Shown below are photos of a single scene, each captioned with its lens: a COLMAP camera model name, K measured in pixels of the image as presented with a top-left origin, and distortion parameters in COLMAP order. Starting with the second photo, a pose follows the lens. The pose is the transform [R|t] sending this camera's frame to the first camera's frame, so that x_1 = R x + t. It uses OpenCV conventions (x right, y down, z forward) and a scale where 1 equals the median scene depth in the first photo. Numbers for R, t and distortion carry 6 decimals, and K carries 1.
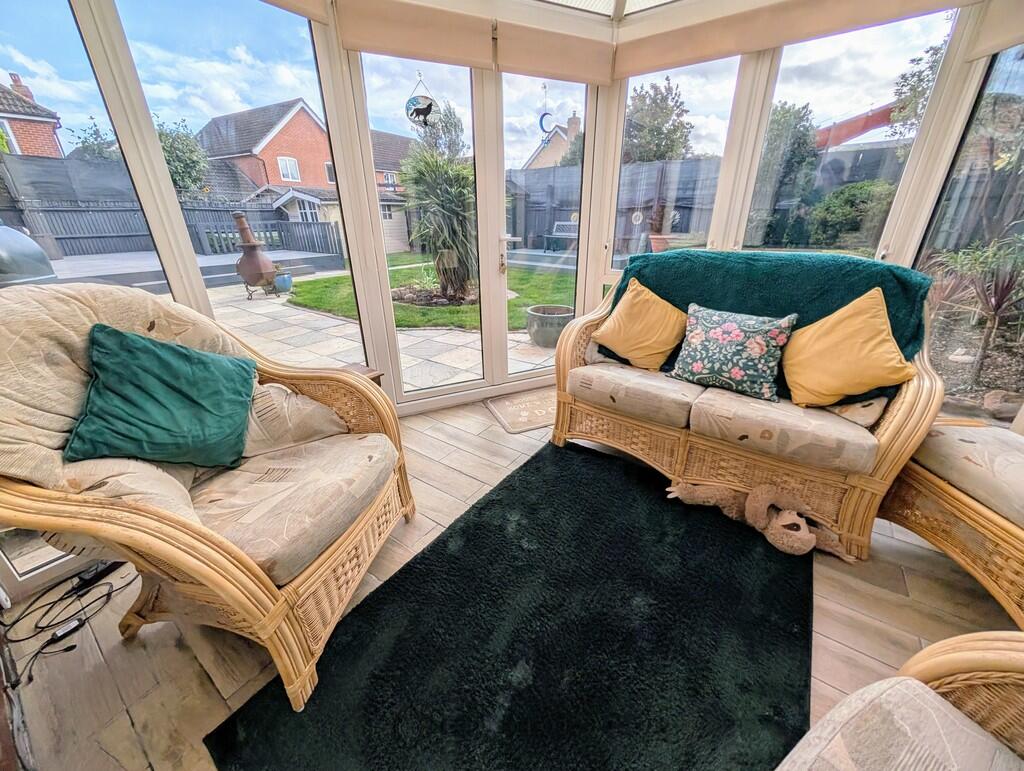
lens RADIAL K [[390.8, 0, 511.7], [0, 390.8, 386.6], [0, 0, 1]] dist [0.000052, -0.000204]
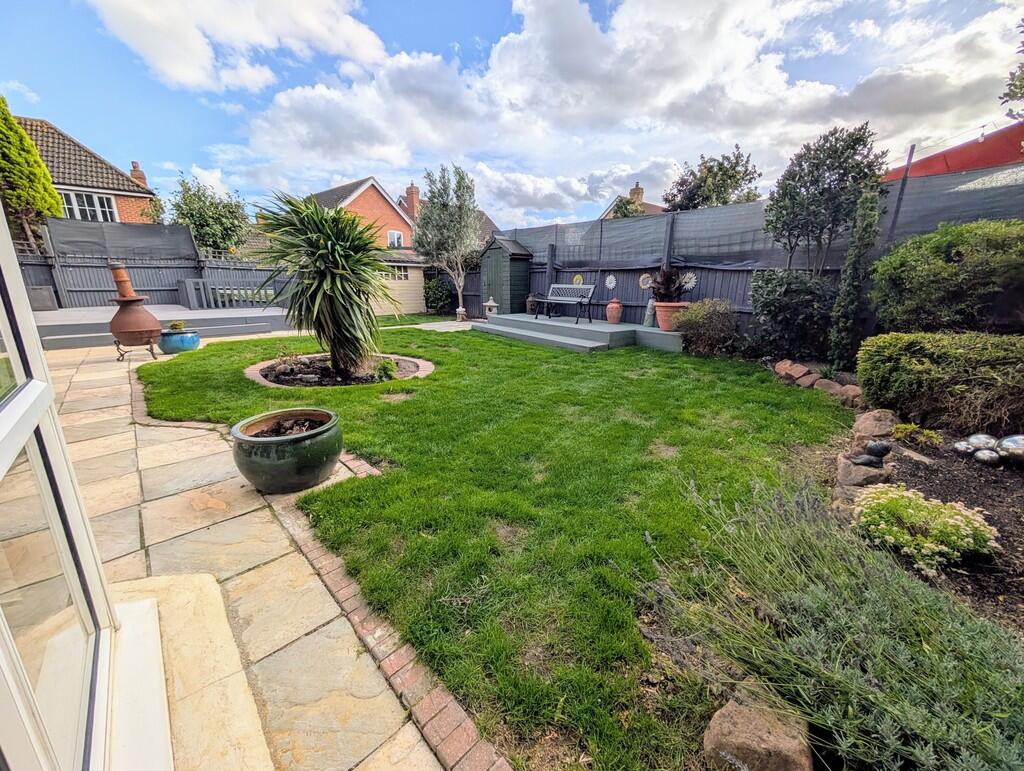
lens RADIAL K [[390.8, 0, 512.4], [0, 390.8, 382.3], [0, 0, 1]] dist [0.000052, -0.000204]
pose [[0.980533, 0.063790, -0.185705, 0.196959], [-0.092630, 0.984181, -0.151023, -0.075796], [0.173134, 0.165285, 0.970930, 0.195984]]
